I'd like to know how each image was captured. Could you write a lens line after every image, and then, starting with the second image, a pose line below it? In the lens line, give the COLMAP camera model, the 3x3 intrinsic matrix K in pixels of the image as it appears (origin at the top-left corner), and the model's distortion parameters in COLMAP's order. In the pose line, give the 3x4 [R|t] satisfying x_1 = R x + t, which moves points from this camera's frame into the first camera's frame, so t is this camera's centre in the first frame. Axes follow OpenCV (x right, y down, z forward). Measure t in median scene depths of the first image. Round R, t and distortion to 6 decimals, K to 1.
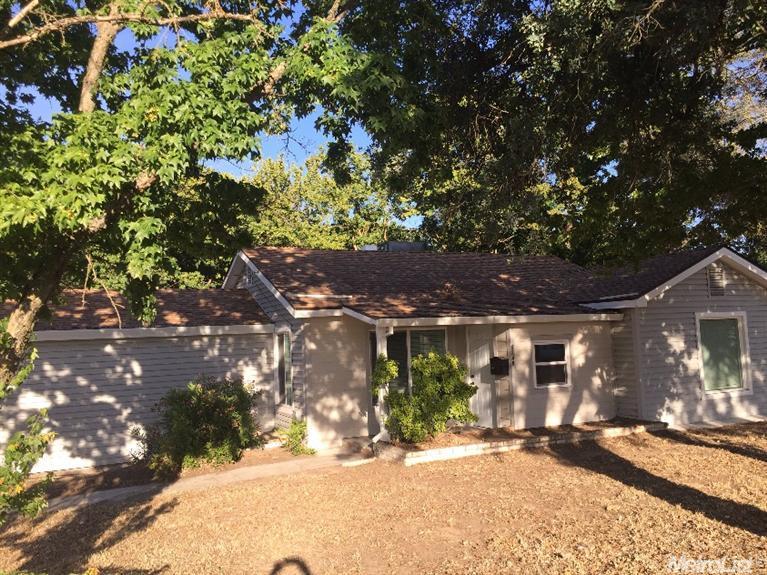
lens RADIAL K [[655.1, 0, 382.2], [0, 655.1, 293.2], [0, 0, 1]] dist [0.054276, -0.062484]
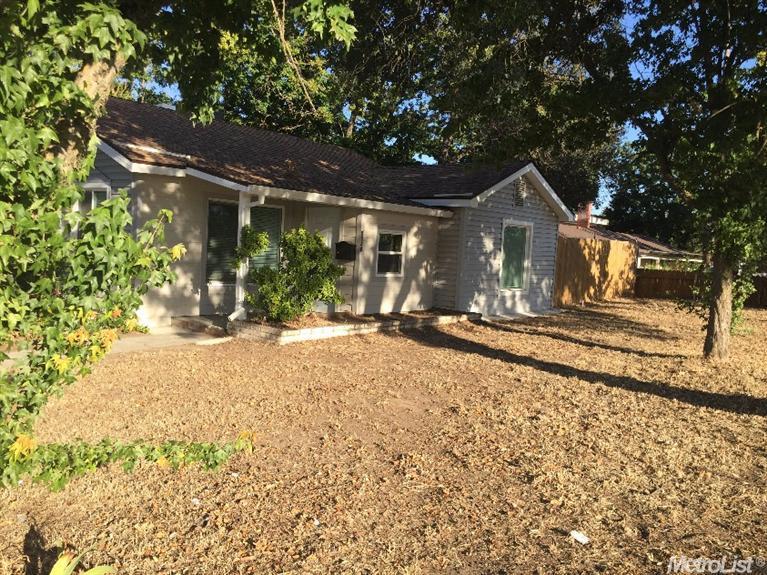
lens RADIAL K [[655.1, 0, 382.8], [0, 655.1, 279.4], [0, 0, 1]] dist [0.054276, -0.062484]
pose [[0.890605, 0.066716, 0.449858, -0.209098], [-0.124727, 0.987084, 0.100539, 0.047123], [-0.437341, -0.145650, 0.887423, 0.096070]]
